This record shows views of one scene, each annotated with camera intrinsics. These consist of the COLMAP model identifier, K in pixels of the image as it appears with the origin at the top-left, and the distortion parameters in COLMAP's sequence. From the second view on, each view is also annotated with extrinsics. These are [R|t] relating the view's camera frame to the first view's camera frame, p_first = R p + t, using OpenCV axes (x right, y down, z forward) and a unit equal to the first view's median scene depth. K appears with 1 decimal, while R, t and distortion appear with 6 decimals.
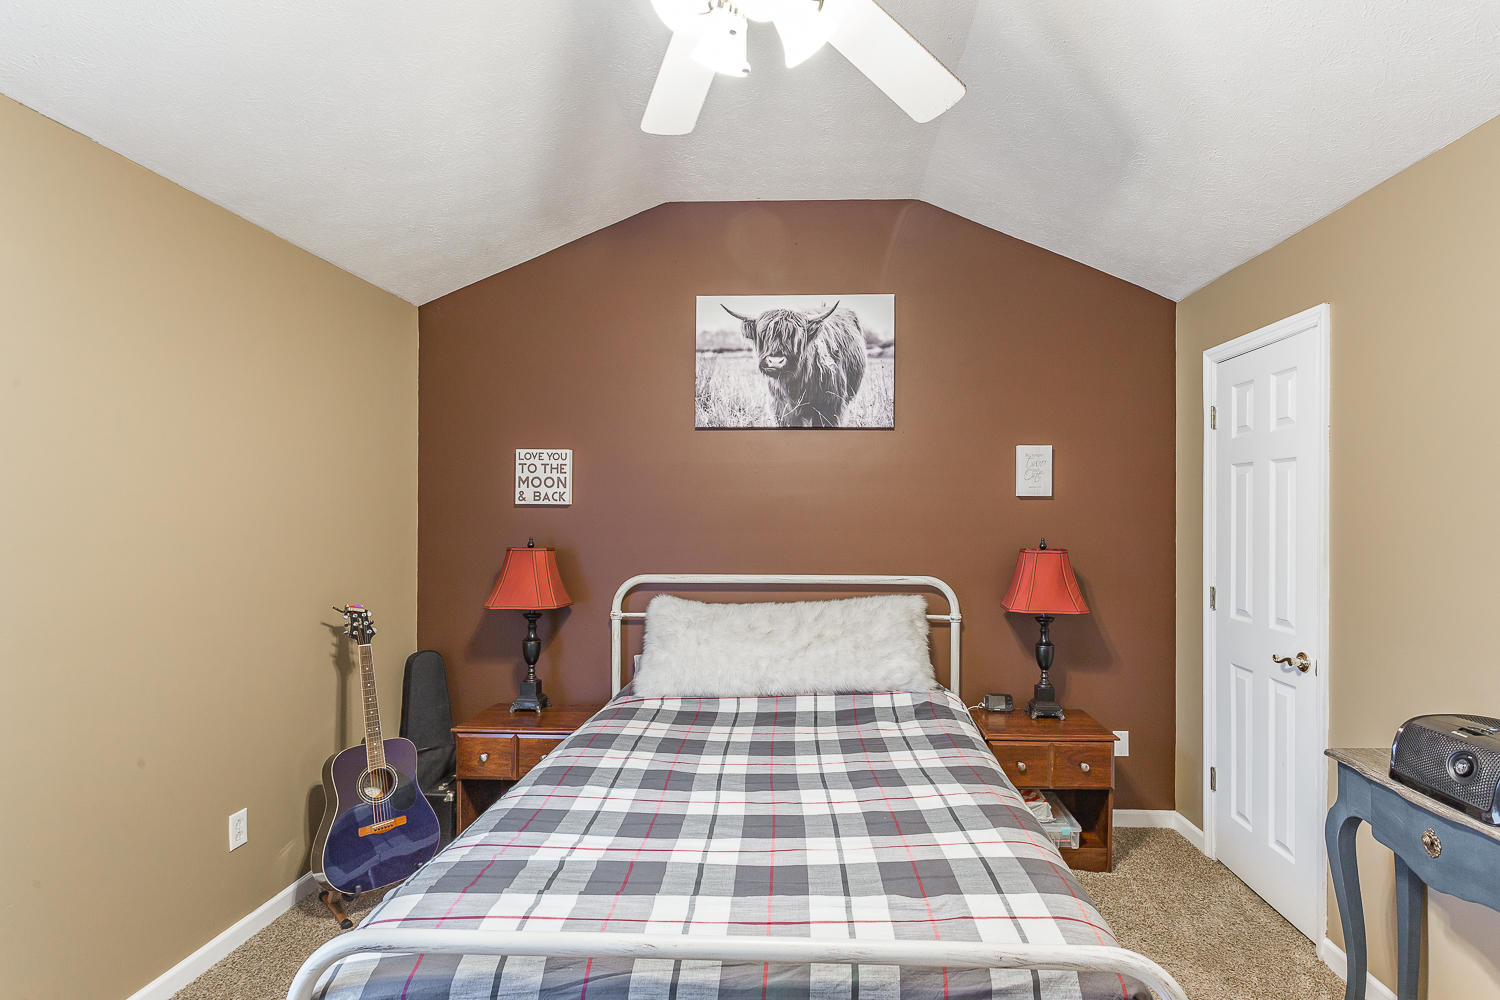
lens RADIAL K [[720.3, 0, 745.3], [0, 720.3, 518.4], [0, 0, 1]] dist [-0.001824, 0.000629]
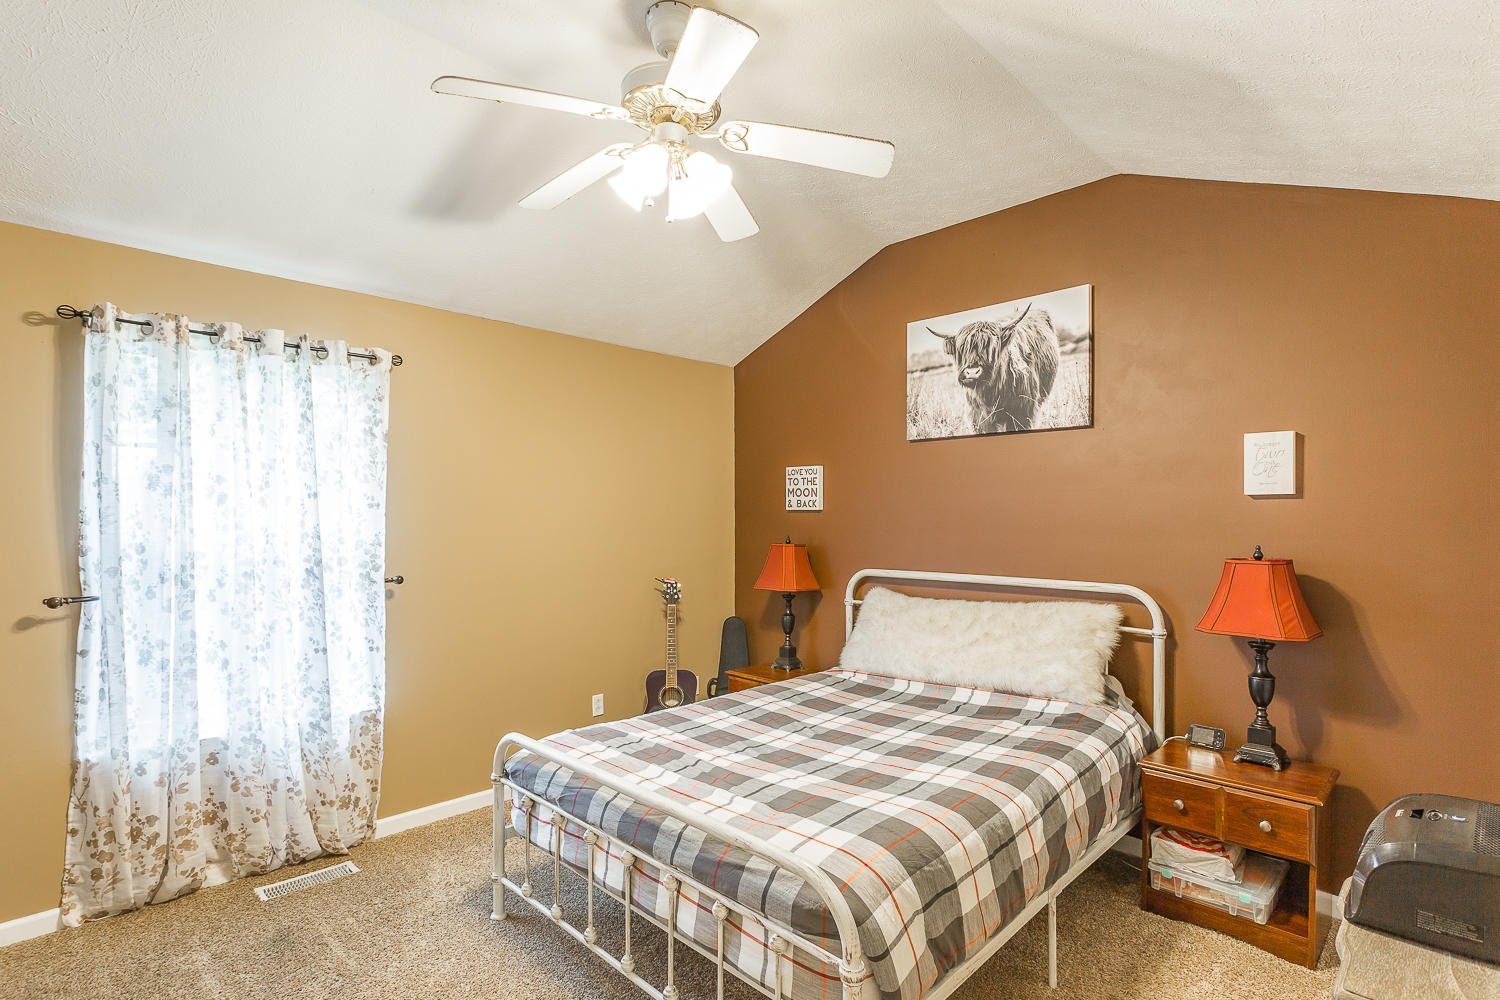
lens RADIAL K [[723.9, 0, 751.5], [0, 723.9, 527.8], [0, 0, 1]] dist [0.001324, 0.000406]
pose [[0.736300, 0.007905, -0.676609, 0.523609], [-0.001477, 0.999948, 0.010076, -0.000927], [0.676653, -0.006419, 0.736274, -0.000240]]
